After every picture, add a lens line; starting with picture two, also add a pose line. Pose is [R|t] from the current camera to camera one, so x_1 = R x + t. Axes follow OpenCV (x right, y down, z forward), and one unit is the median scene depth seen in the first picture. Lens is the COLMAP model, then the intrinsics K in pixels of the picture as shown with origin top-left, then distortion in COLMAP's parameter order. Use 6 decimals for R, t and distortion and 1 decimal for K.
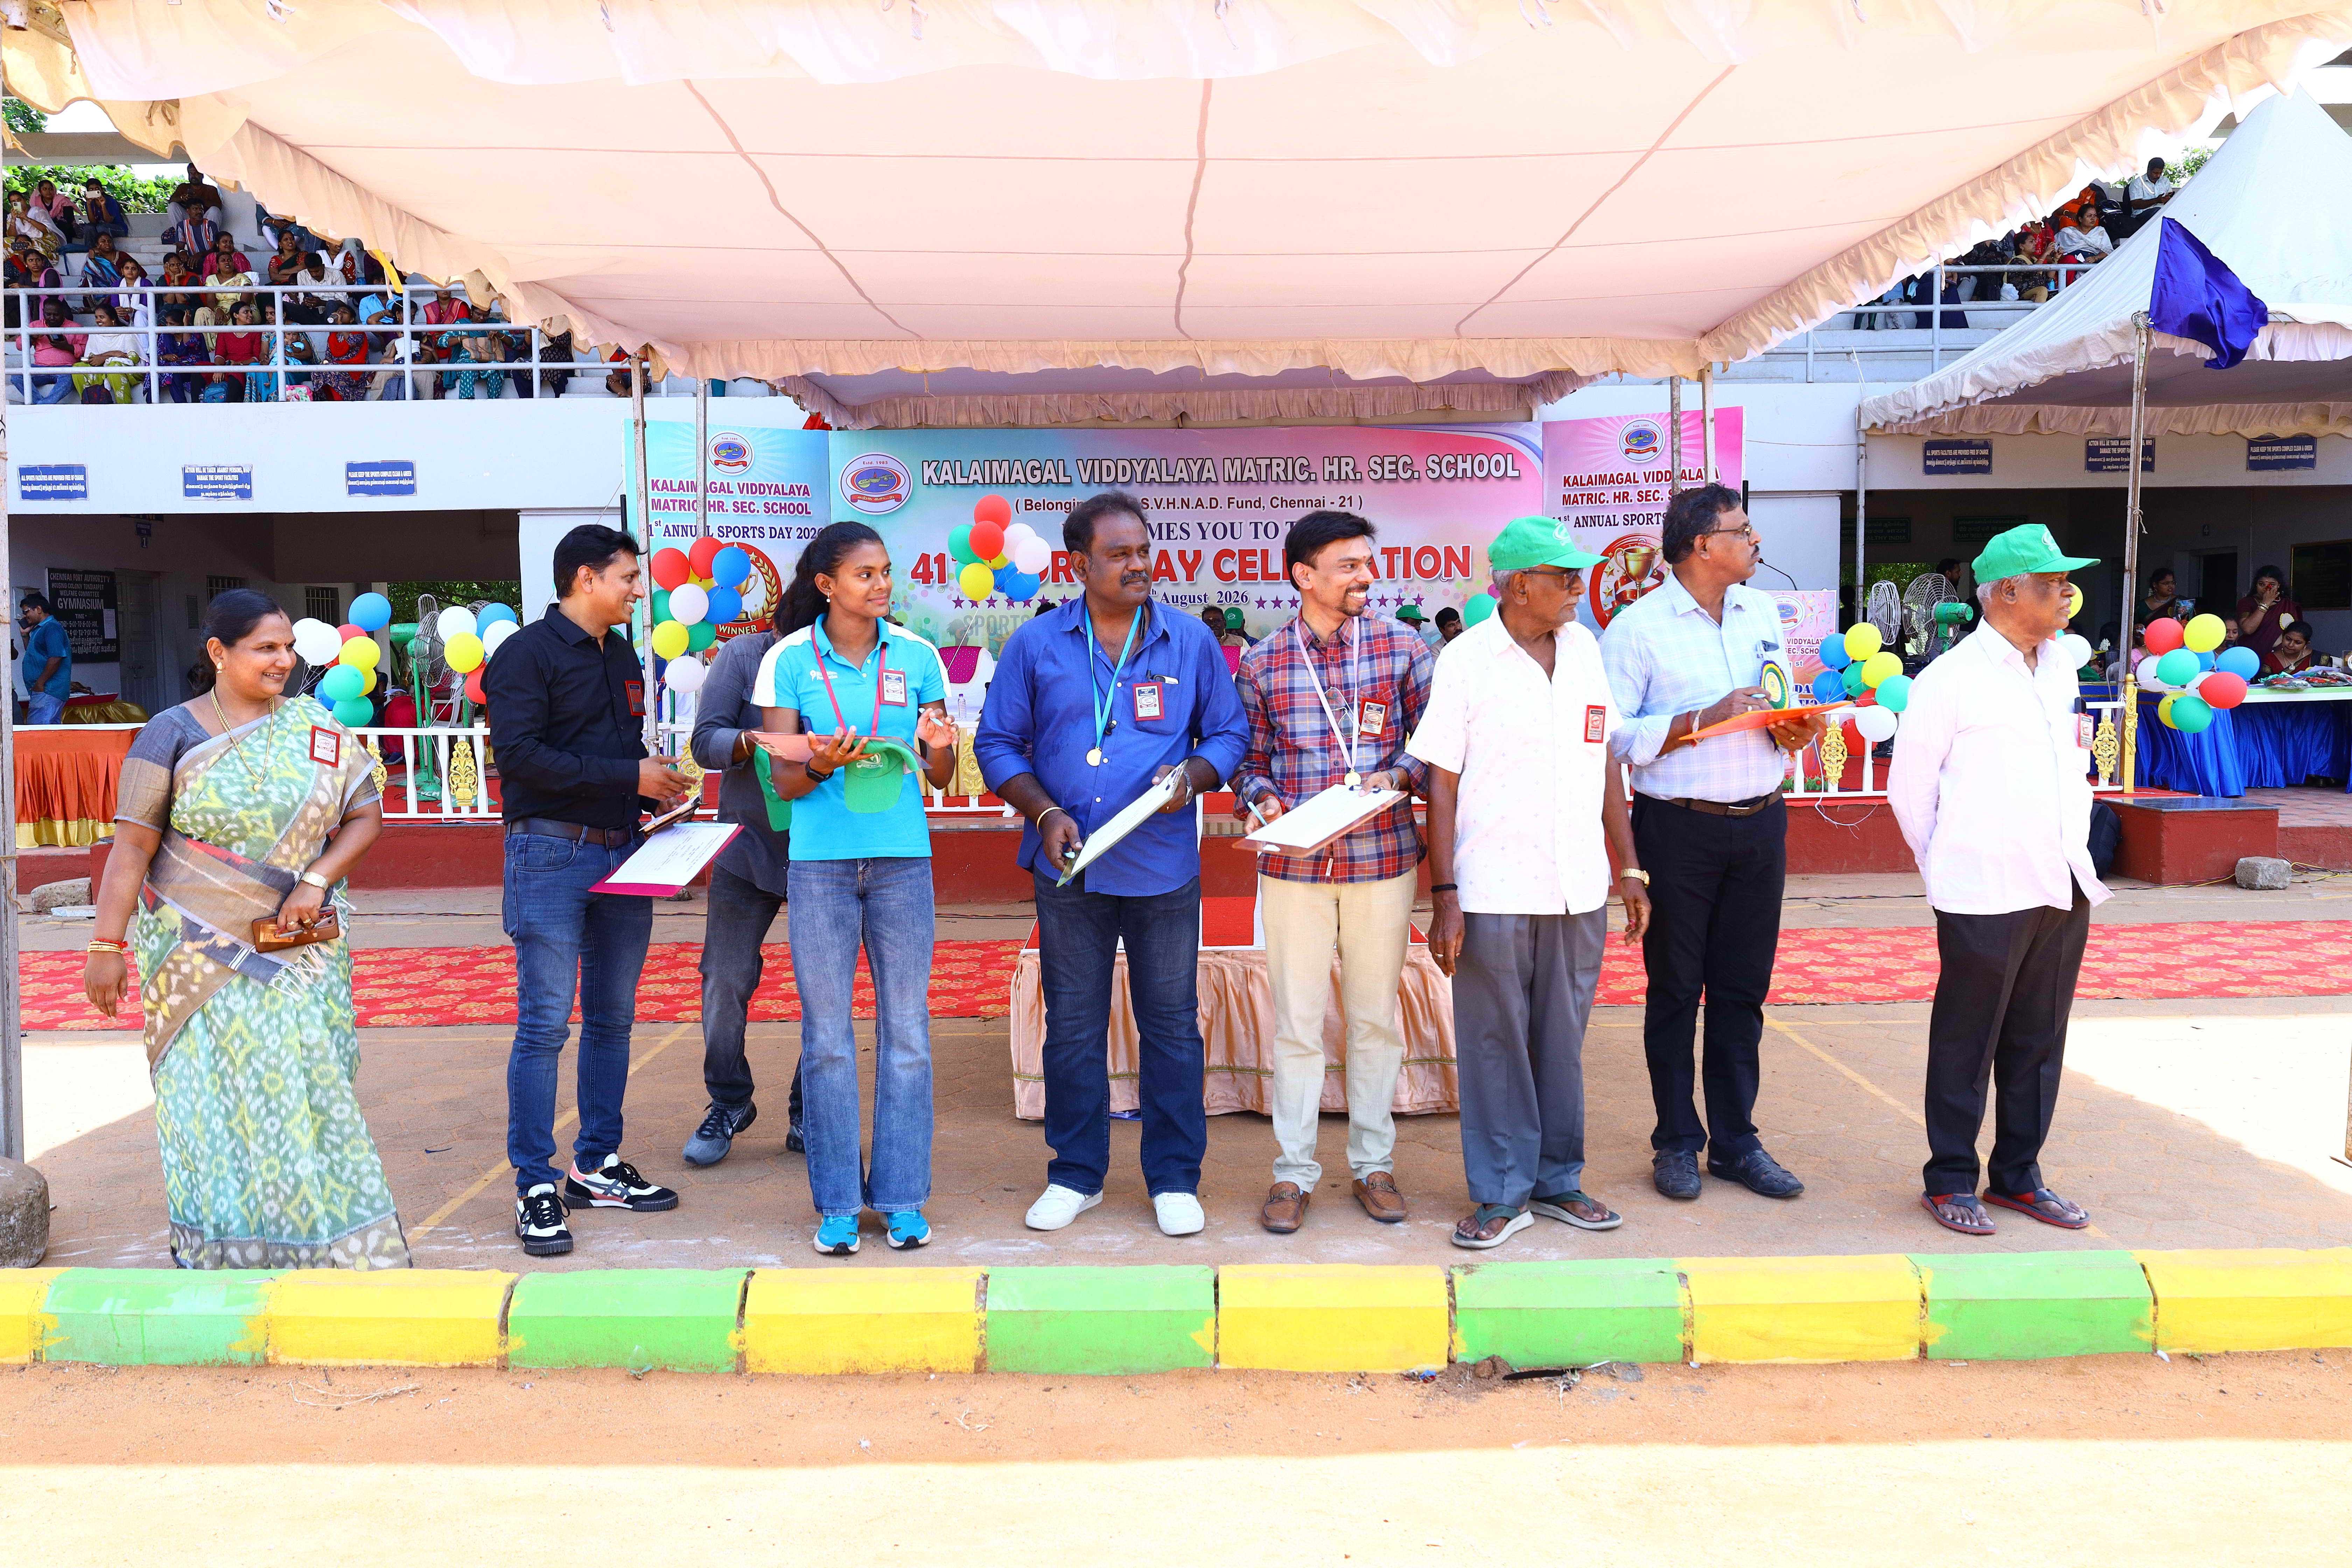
lens RADIAL K [[1945.4, 0, 1189.0], [0, 1945.4, 766.5], [0, 0, 1]] dist [0.010445, -0.009642]
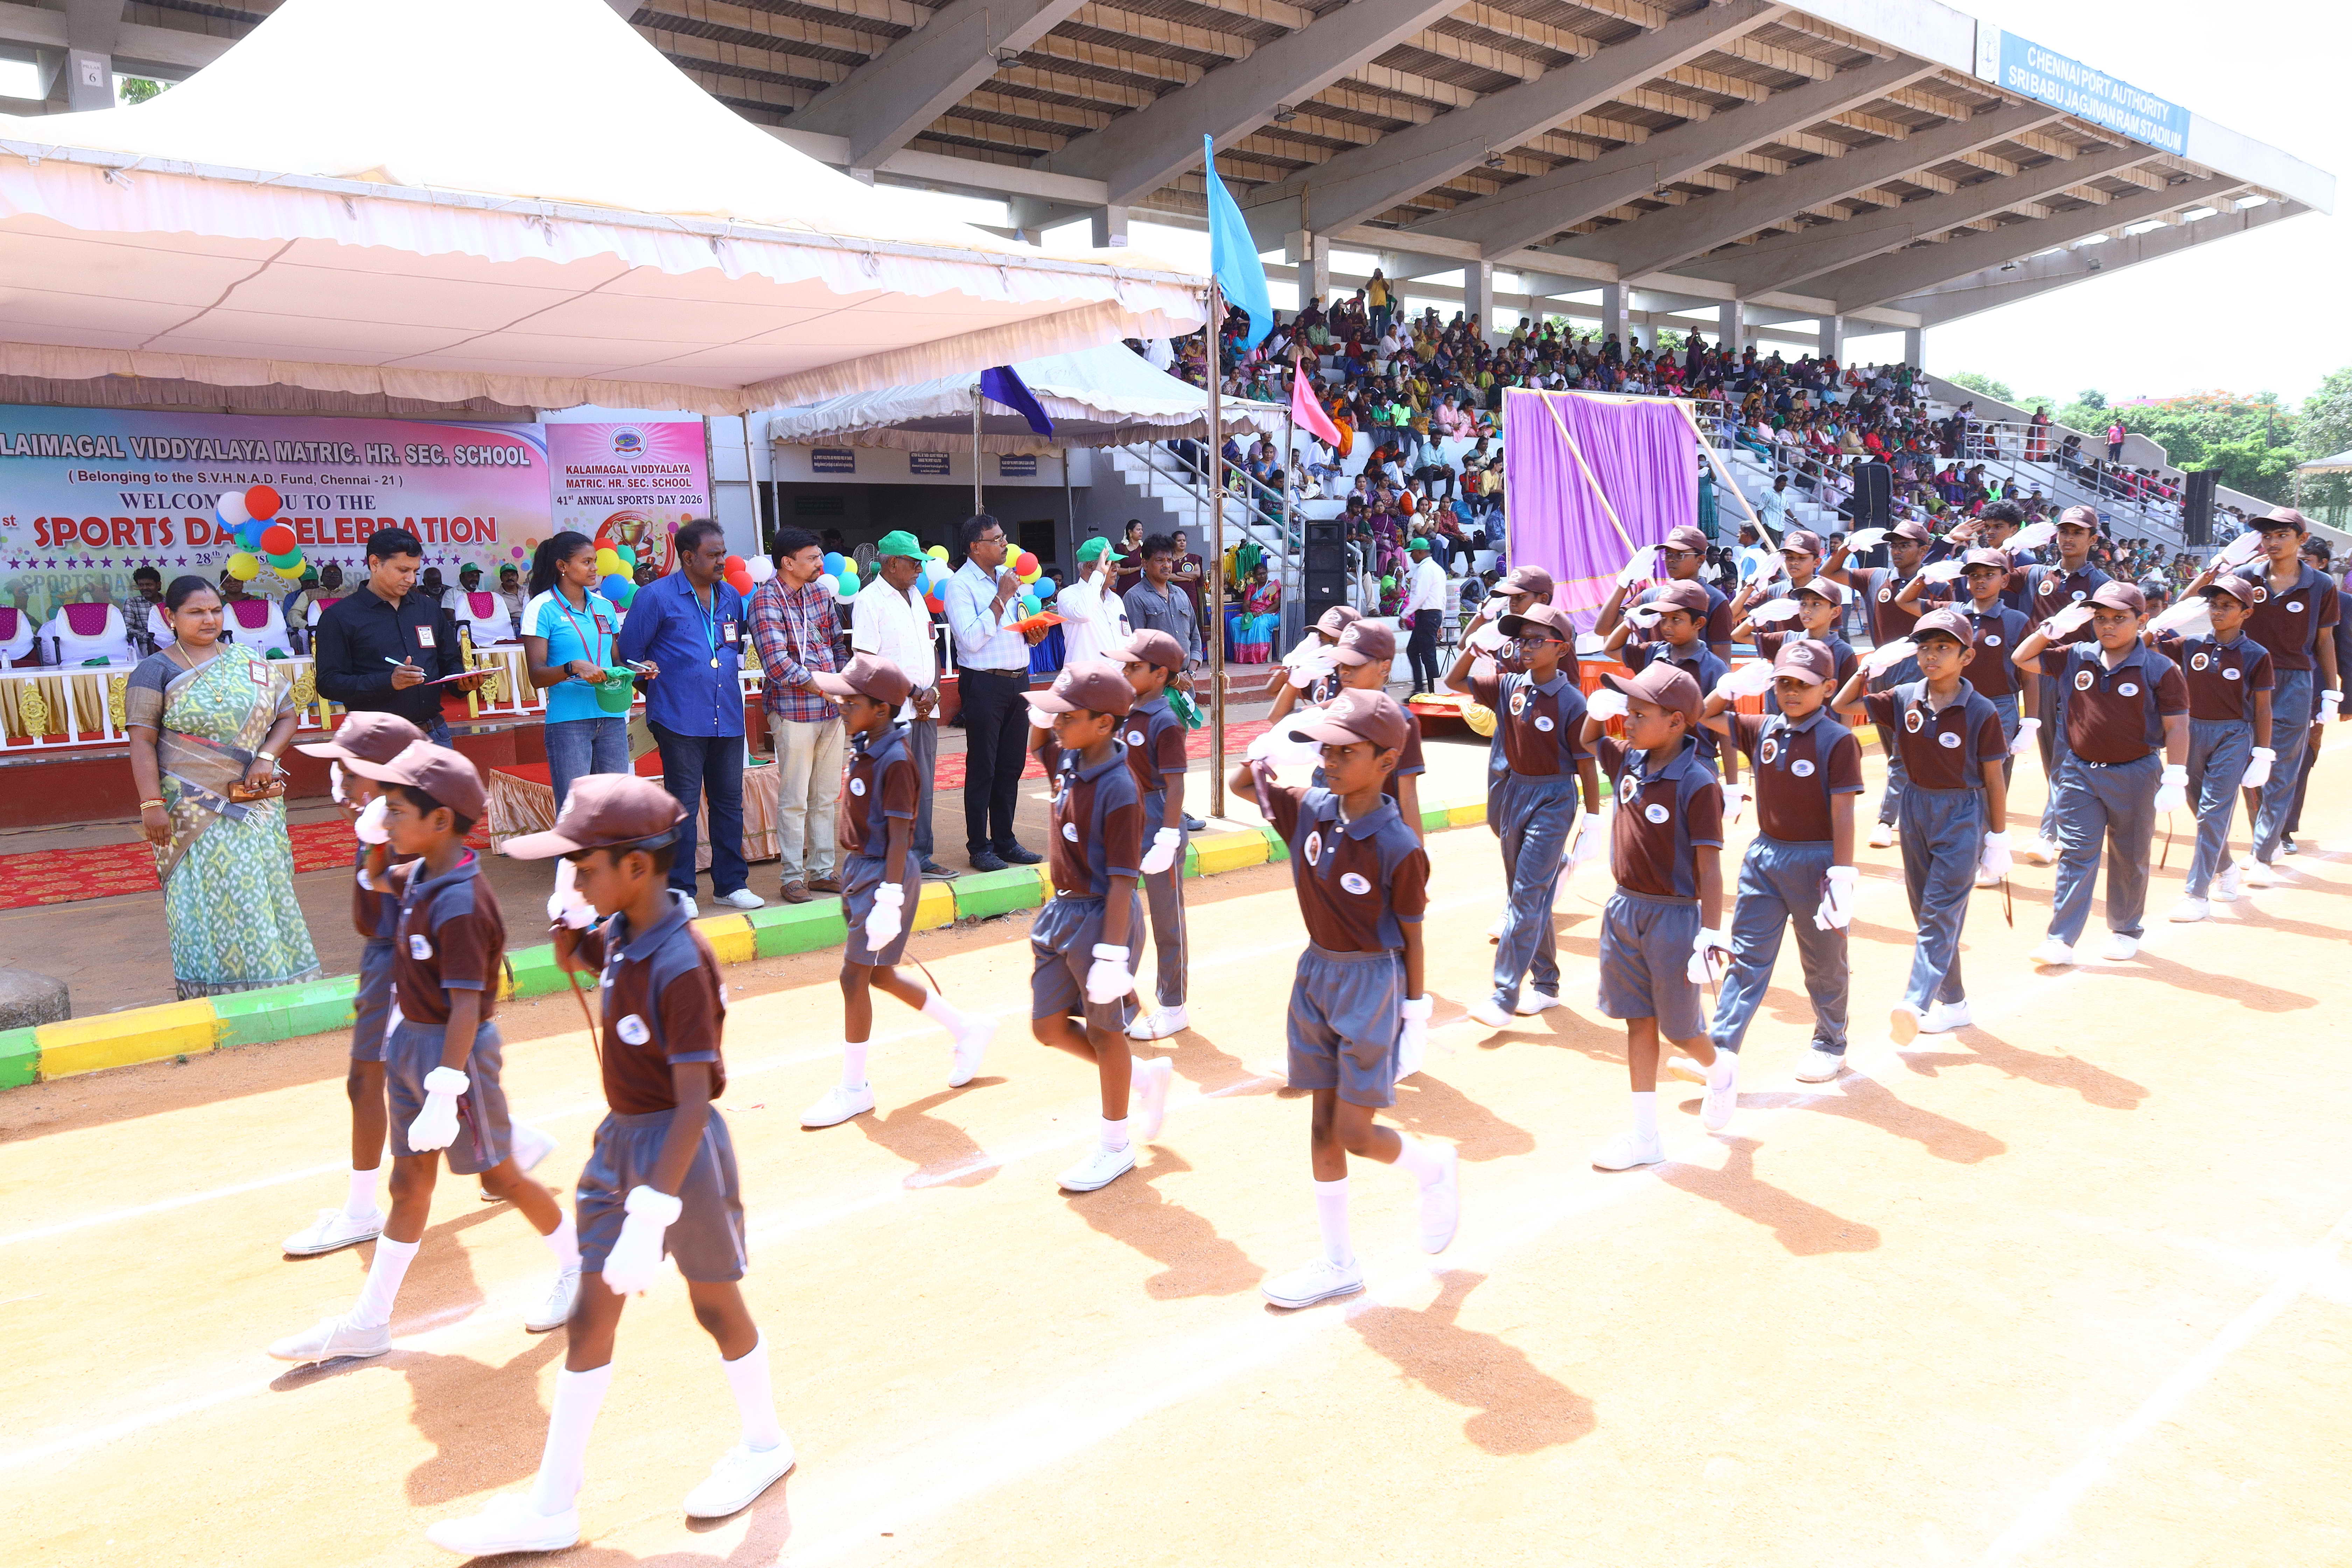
lens RADIAL K [[1604.2, 0, 1191.5], [0, 1604.2, 792.8], [0, 0, 1]] dist [-0.000973, -0.000679]
pose [[0.781066, -0.093055, 0.617476, -0.174465], [0.053092, 0.995150, 0.082813, 0.005486], [-0.622188, -0.031899, 0.782218, -0.133652]]
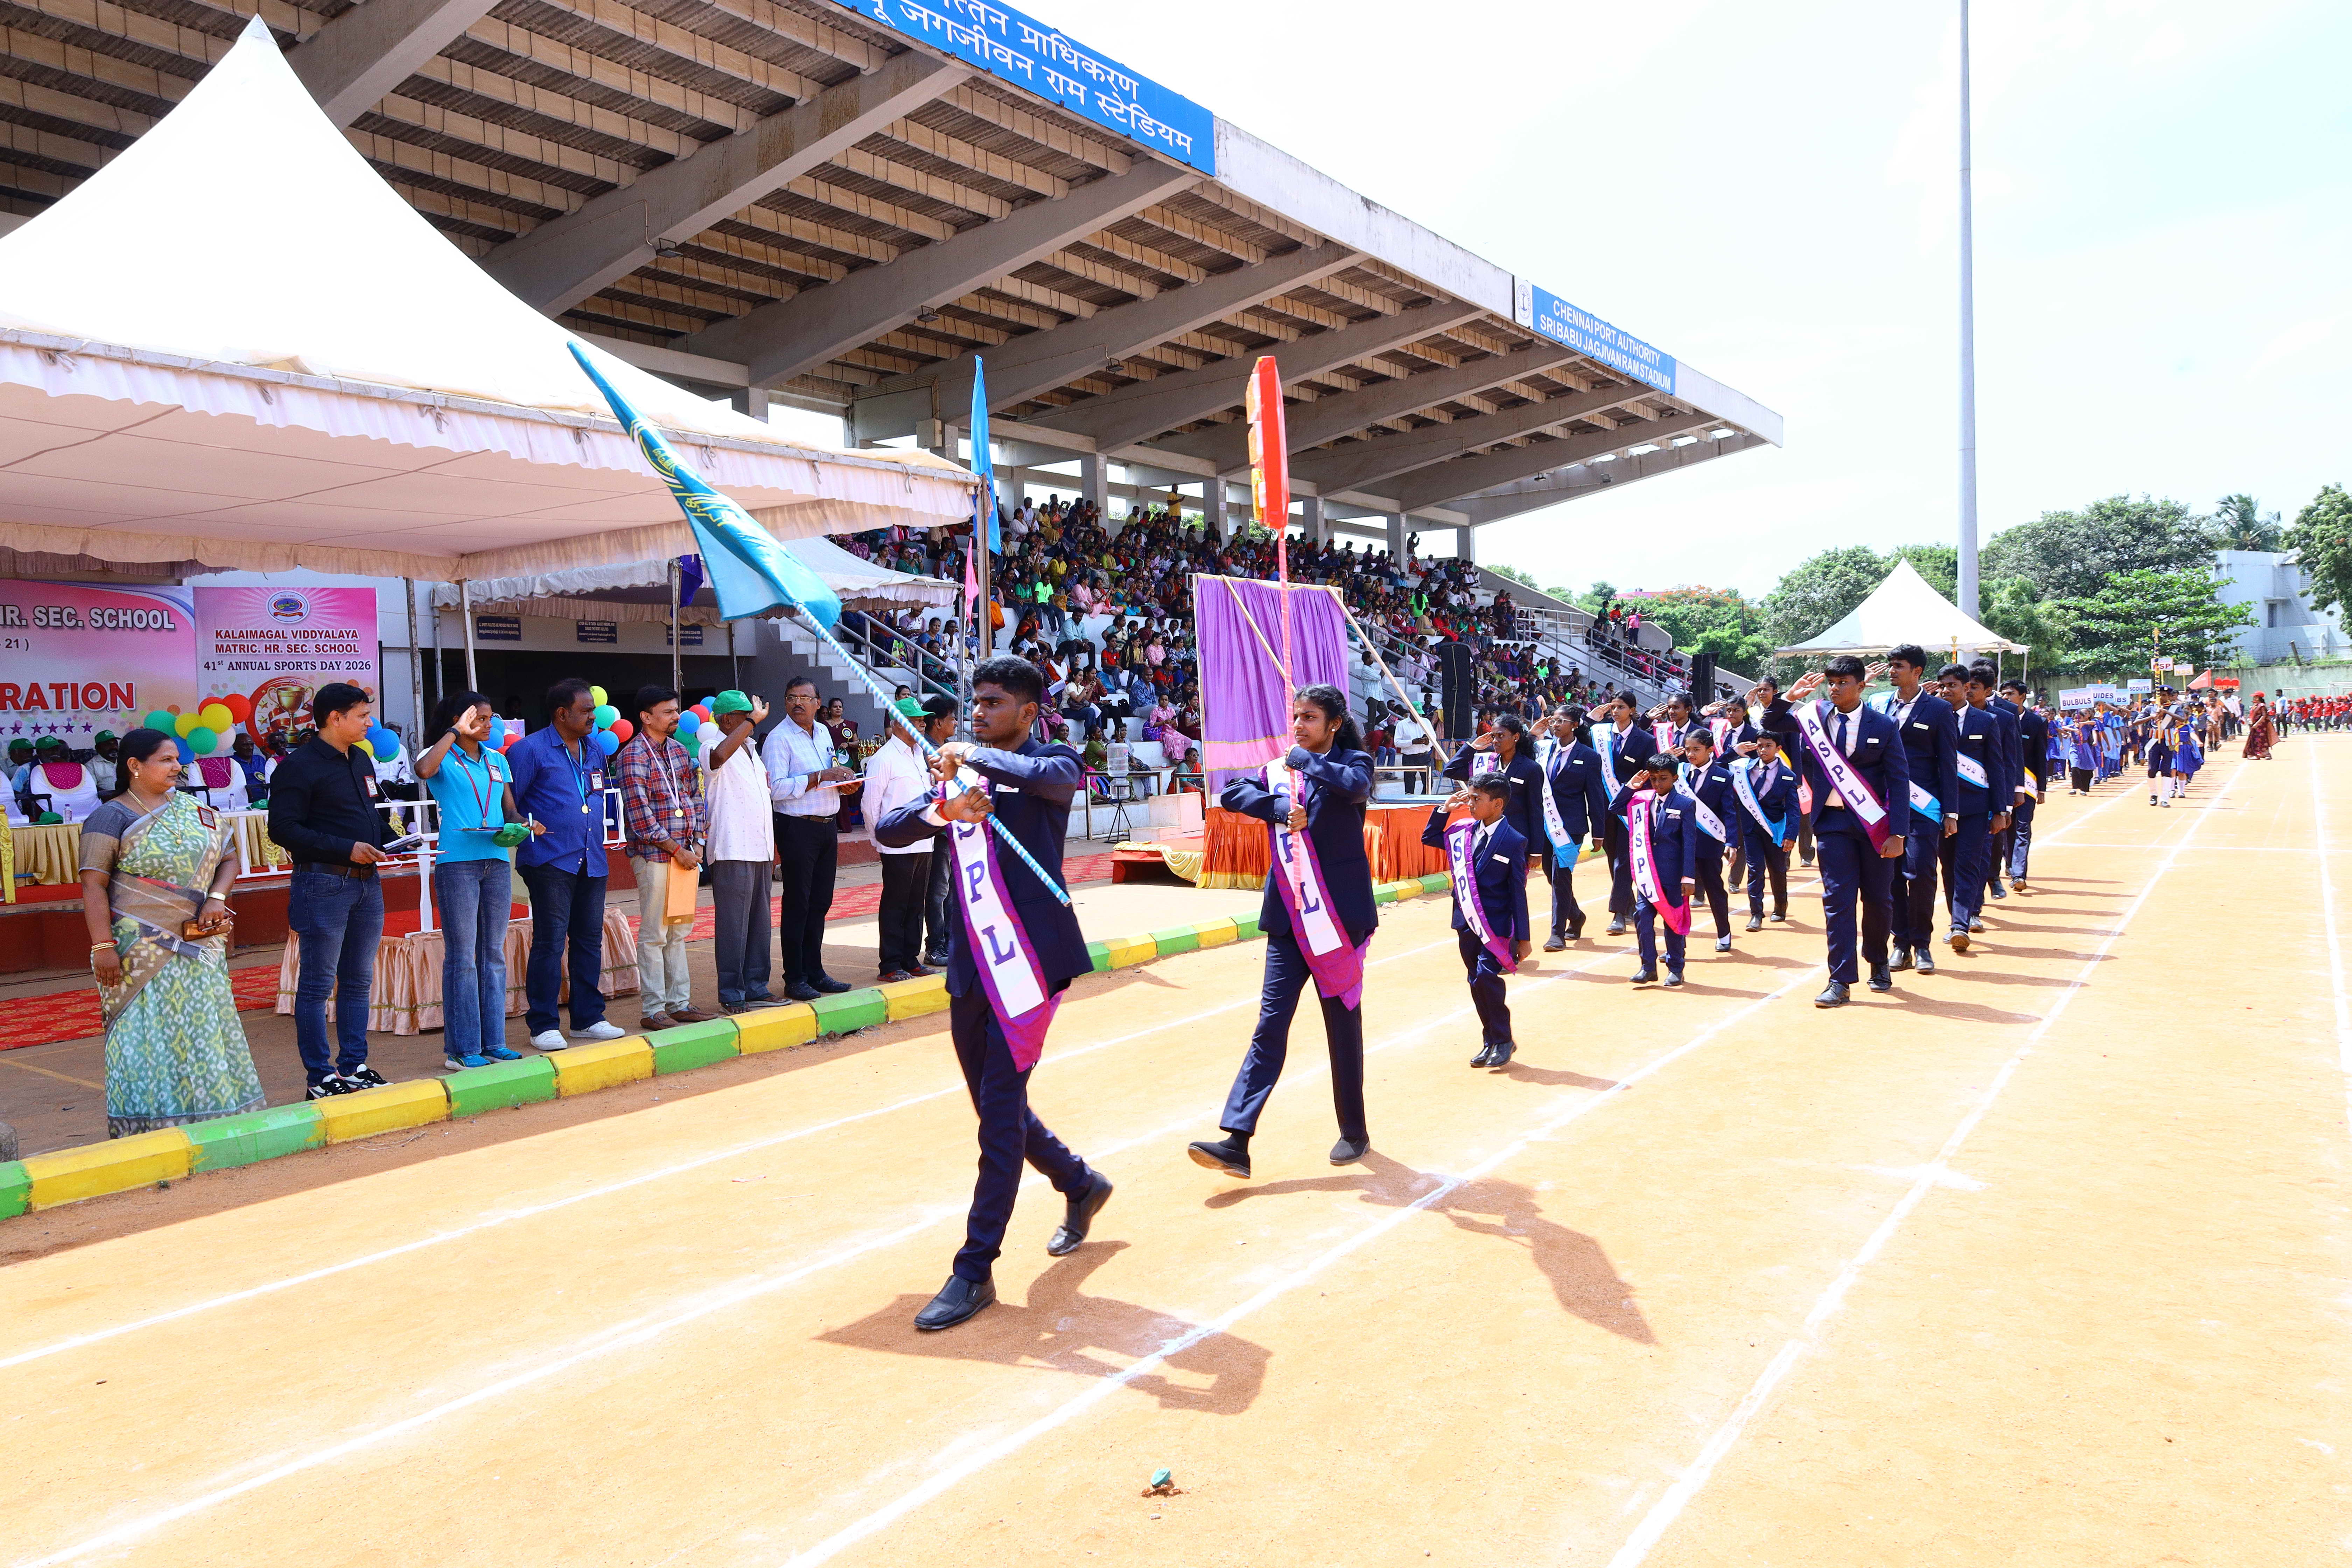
lens RADIAL K [[1602.2, 0, 1193.9], [0, 1602.2, 794.3], [0, 0, 1]] dist [-0.011937, 0.004610]
pose [[0.596939, -0.035073, 0.801520, -0.272993], [0.067274, 0.997714, -0.006445, 0.009460], [-0.799461, 0.057769, 0.597934, -0.136485]]
